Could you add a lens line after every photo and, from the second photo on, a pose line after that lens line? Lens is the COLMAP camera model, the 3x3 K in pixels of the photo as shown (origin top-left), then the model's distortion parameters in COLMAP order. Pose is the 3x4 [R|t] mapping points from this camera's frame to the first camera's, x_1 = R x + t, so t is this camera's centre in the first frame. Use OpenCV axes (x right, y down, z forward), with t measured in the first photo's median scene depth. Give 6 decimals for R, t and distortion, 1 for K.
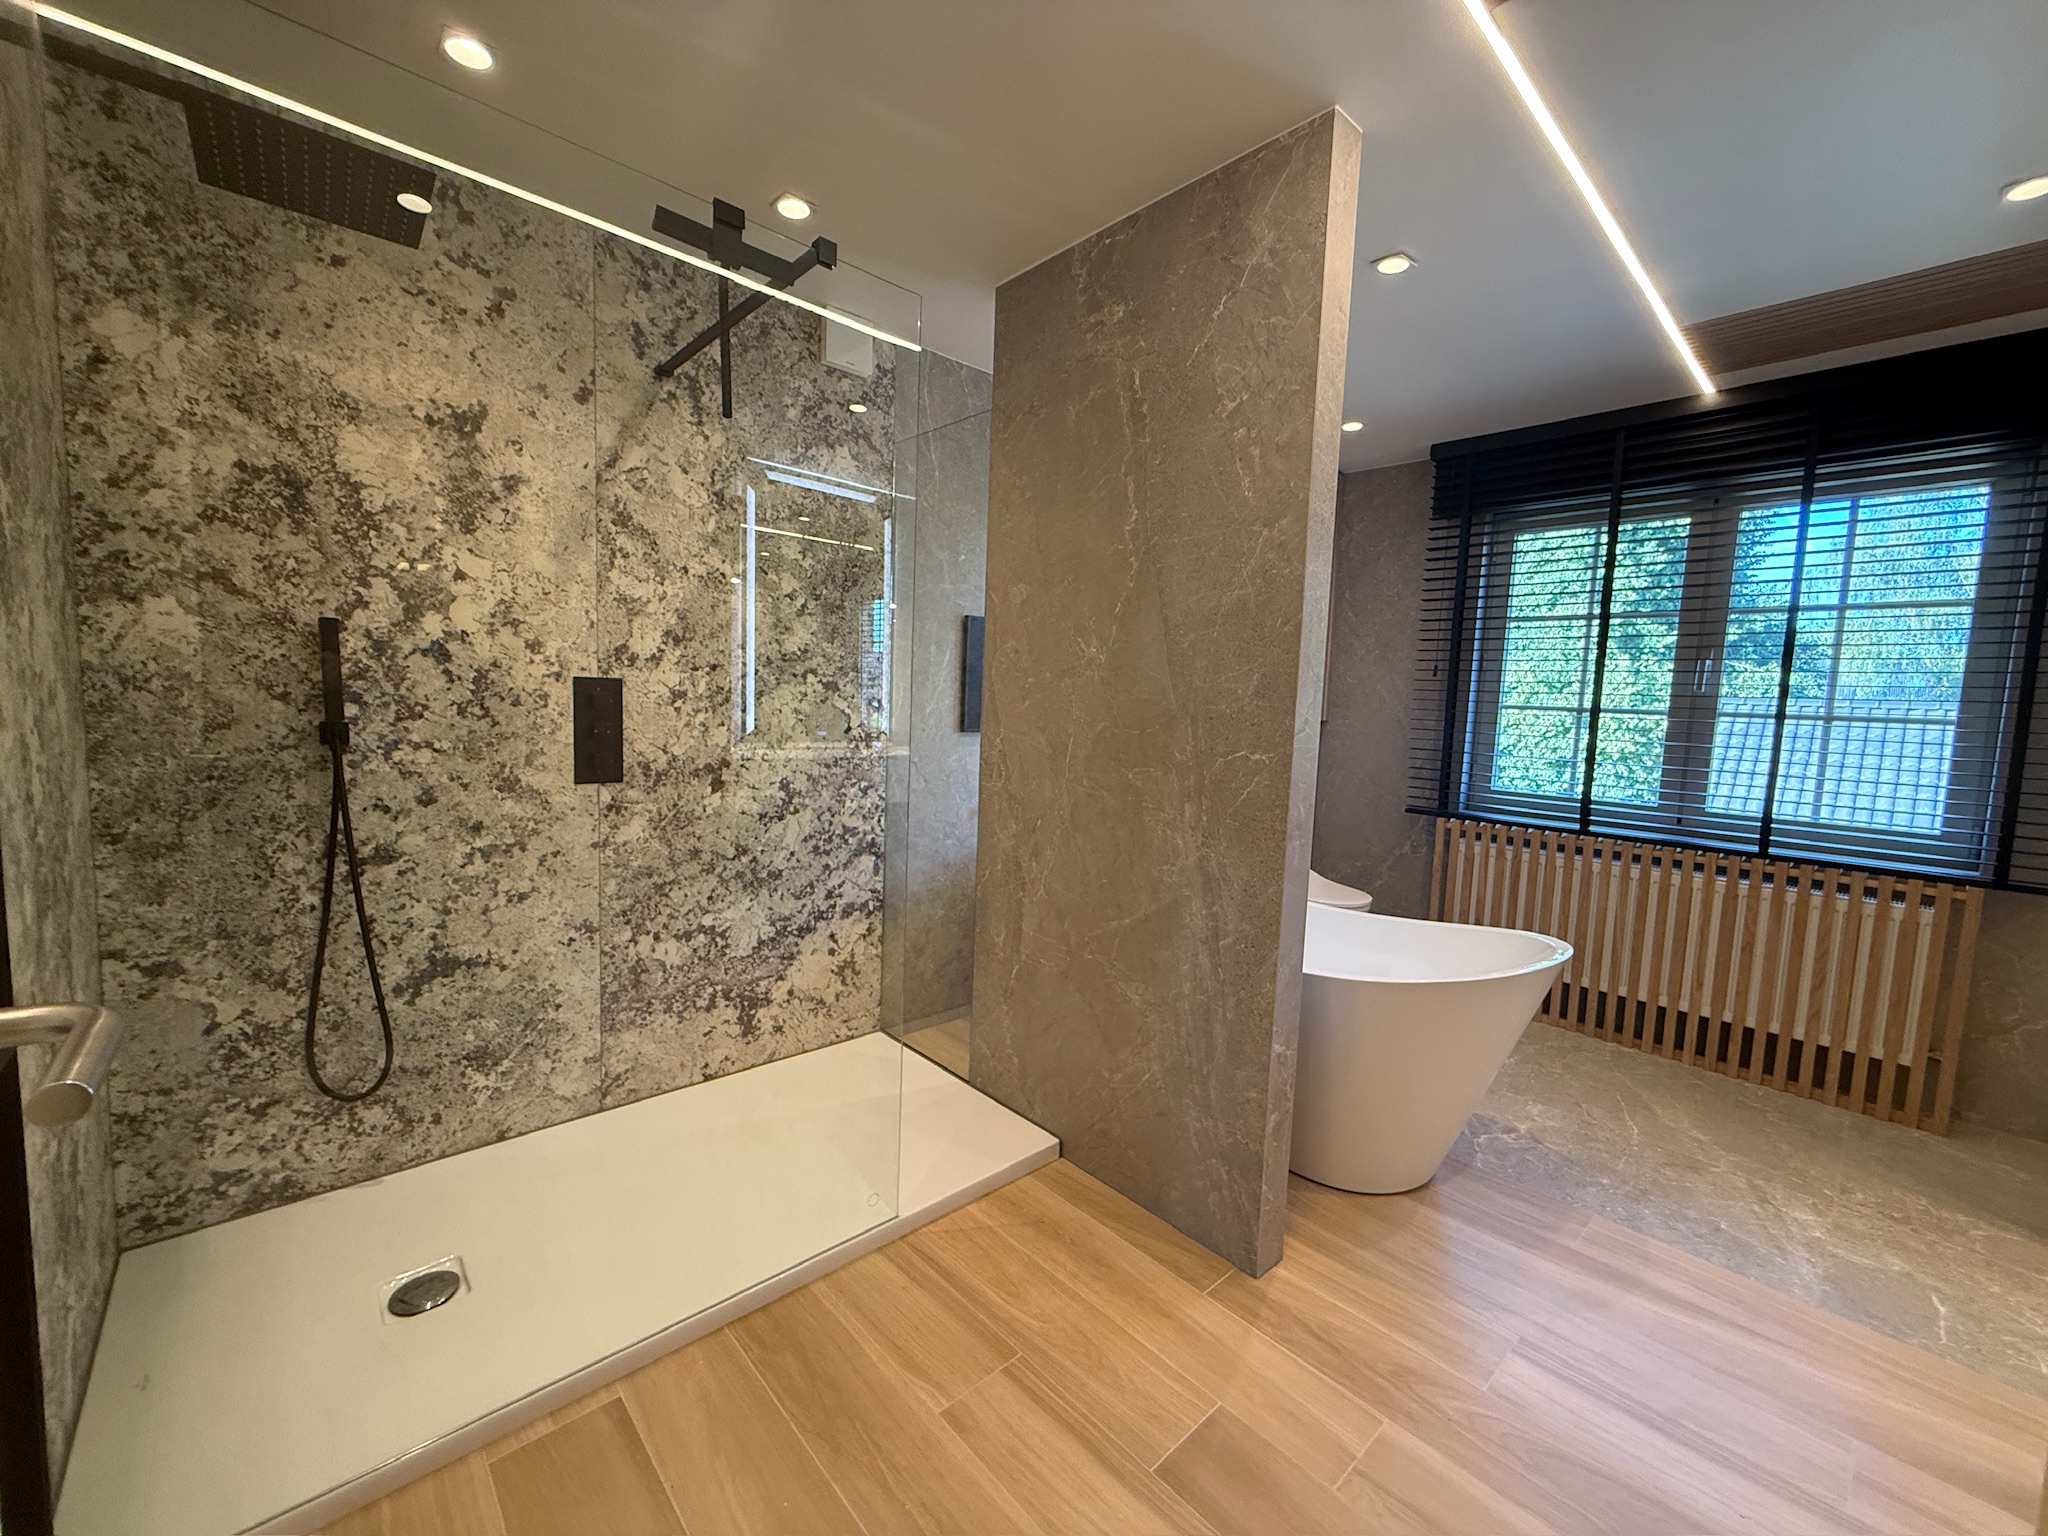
lens RADIAL K [[815.9, 0, 1024.0], [0, 815.9, 768.0], [0, 0, 1]] dist [-0.015025, 0.008176]
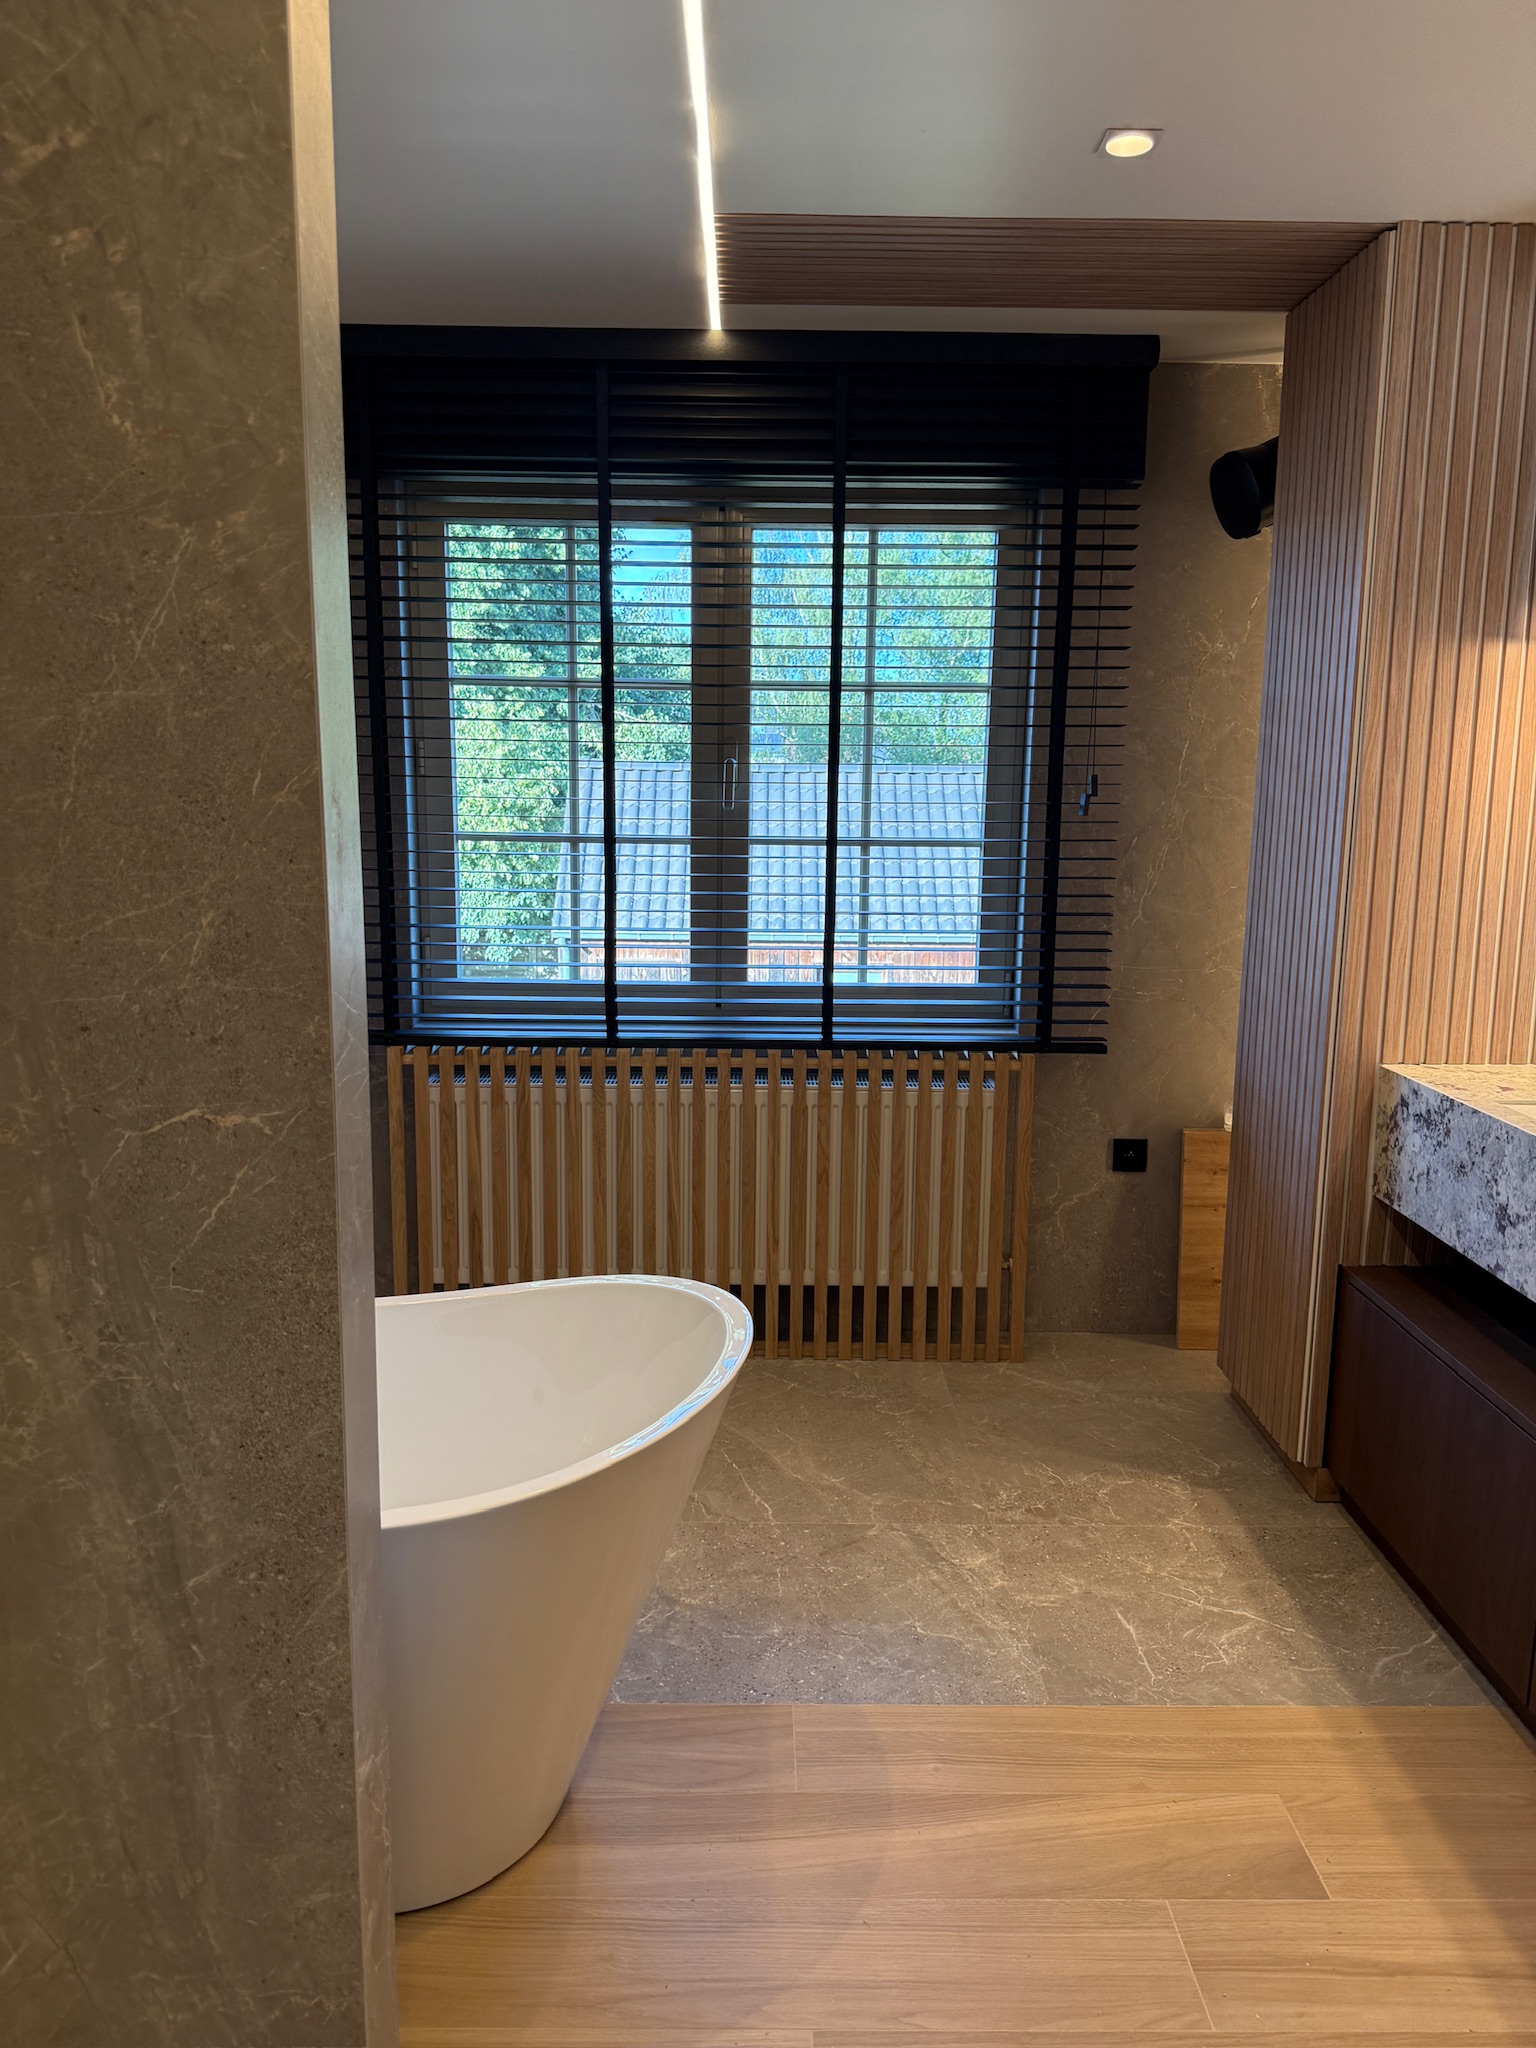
lens RADIAL K [[1439.3, 0, 768.0], [0, 1439.3, 1024.0], [0, 0, 1]] dist [0.051955, -0.066299]
pose [[0.672600, -0.149810, 0.724683, -0.044147], [0.079630, 0.988260, 0.130391, -0.133015], [-0.735709, -0.029995, 0.676633, 0.338827]]
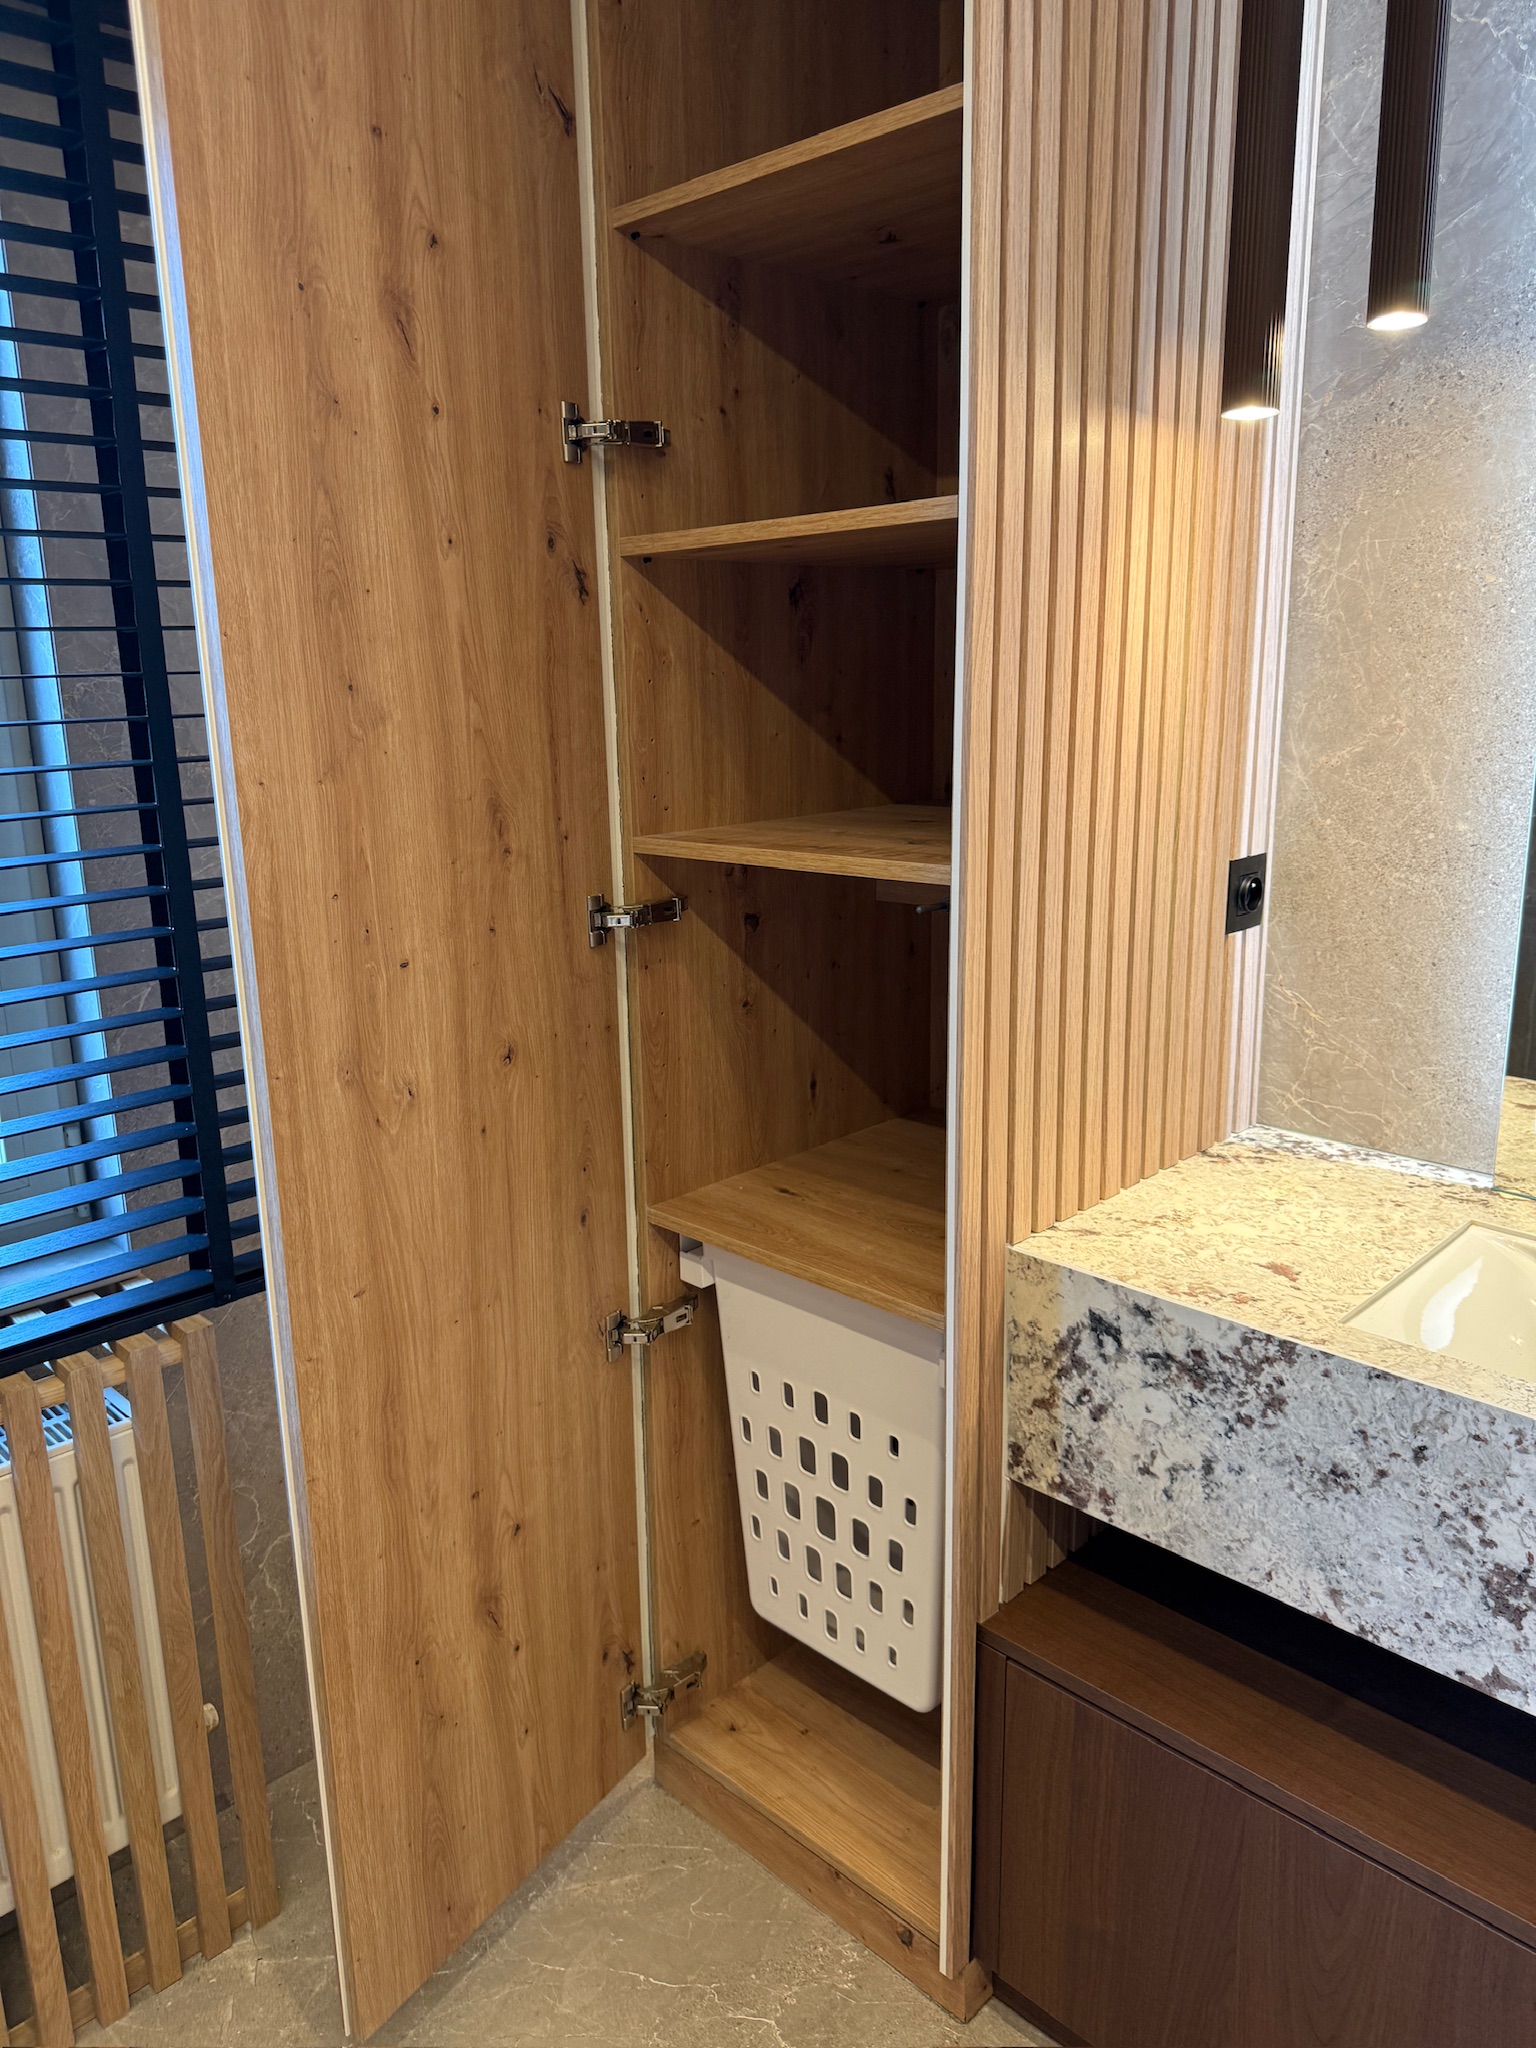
lens RADIAL K [[1439.3, 0, 768.0], [0, 1439.3, 1024.0], [0, 0, 1]] dist [0.051955, -0.066299]
pose [[-0.041960, -0.268453, 0.962378, 0.859894], [0.105403, 0.956662, 0.271454, -0.198876], [-0.993544, 0.112828, -0.011846, 1.112274]]
